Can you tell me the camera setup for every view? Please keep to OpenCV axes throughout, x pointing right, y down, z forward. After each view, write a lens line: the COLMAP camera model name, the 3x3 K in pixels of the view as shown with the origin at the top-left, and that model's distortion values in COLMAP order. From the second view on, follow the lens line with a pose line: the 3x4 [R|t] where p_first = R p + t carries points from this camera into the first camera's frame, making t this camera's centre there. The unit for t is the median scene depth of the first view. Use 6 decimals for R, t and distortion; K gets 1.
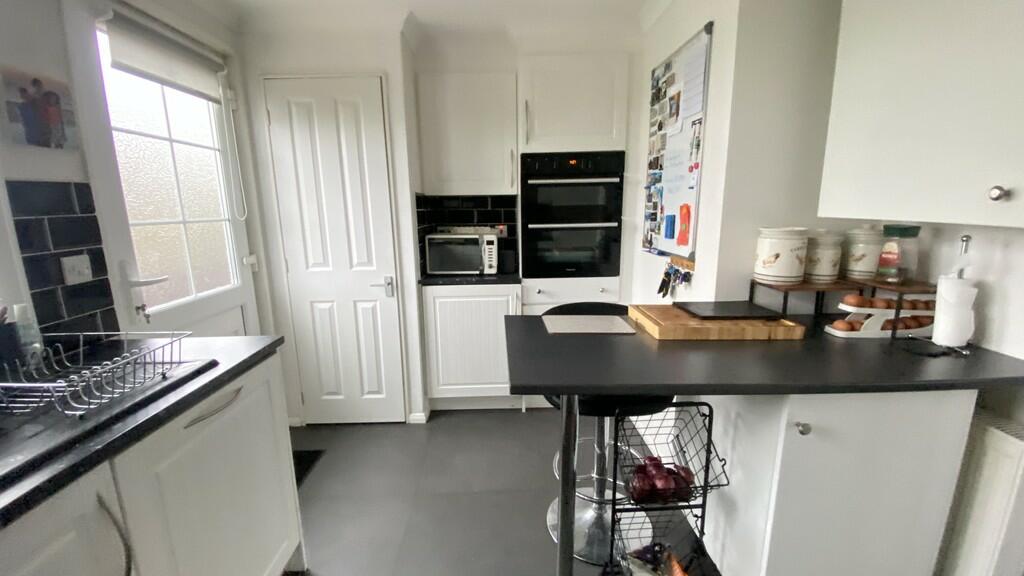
lens RADIAL K [[418.9, 0, 506.6], [0, 418.9, 289.1], [0, 0, 1]] dist [0.023267, -0.020531]
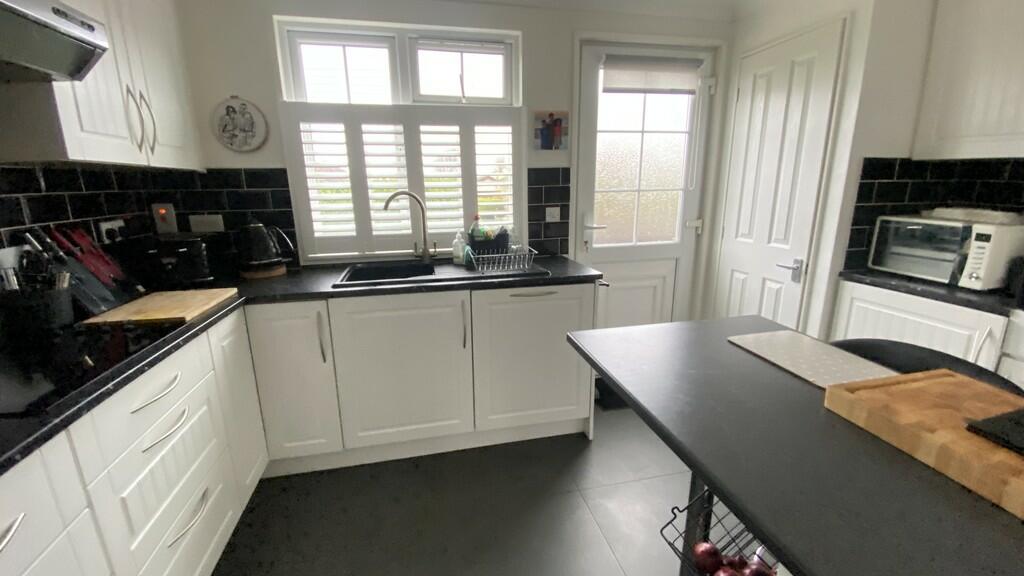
lens RADIAL K [[418.9, 0, 506.6], [0, 418.9, 289.1], [0, 0, 1]] dist [0.023267, -0.020531]
pose [[0.203181, 0.249518, -0.946815, 0.502944], [-0.175399, 0.960618, 0.215516, -0.059036], [0.963303, 0.122282, 0.238945, 0.240769]]
